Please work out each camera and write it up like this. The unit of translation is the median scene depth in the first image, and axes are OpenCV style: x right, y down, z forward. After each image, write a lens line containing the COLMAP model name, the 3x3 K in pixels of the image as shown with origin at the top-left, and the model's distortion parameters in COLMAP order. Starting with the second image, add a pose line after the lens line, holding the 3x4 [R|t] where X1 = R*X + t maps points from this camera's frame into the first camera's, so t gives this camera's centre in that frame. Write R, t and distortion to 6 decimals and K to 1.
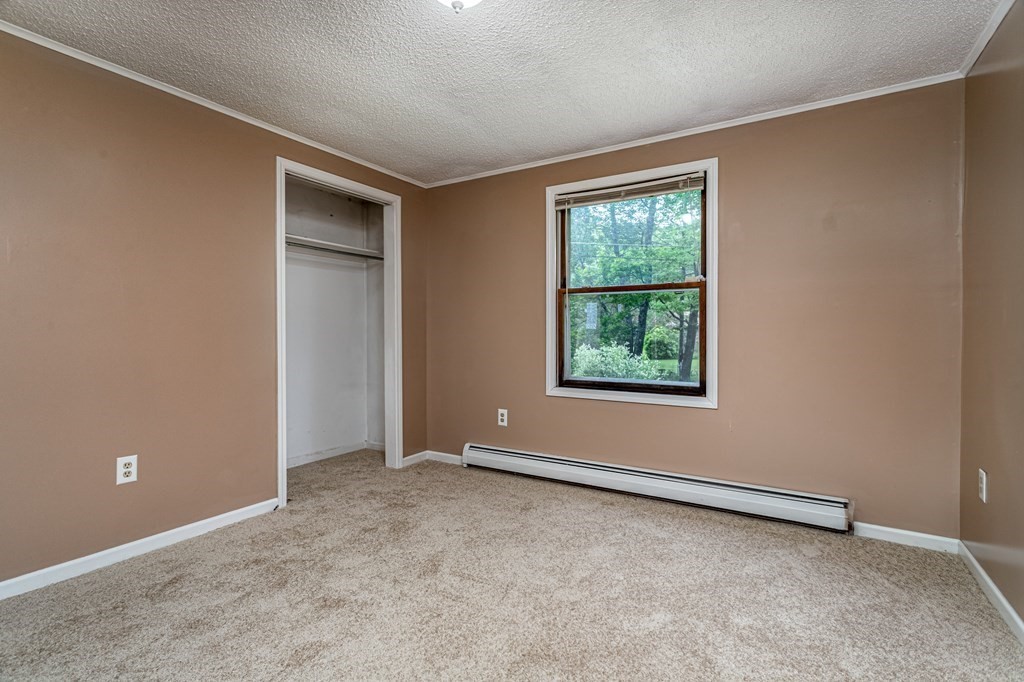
lens RADIAL K [[495.6, 0, 503.0], [0, 495.6, 341.1], [0, 0, 1]] dist [0.000229, 0.000896]
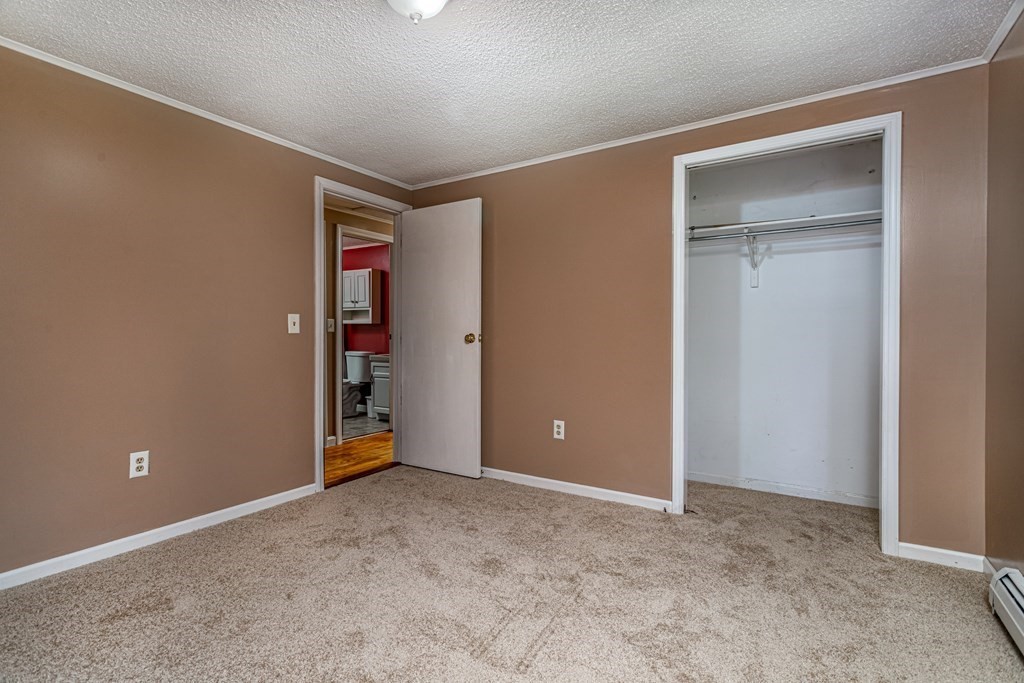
lens RADIAL K [[490.1, 0, 513.1], [0, 490.1, 337.8], [0, 0, 1]] dist [0.001048, 0.000719]
pose [[-0.007090, 0.002639, -0.999971, 0.485294], [-0.021002, 0.999776, 0.002787, -0.005980], [0.999754, 0.021021, -0.007033, 0.635616]]
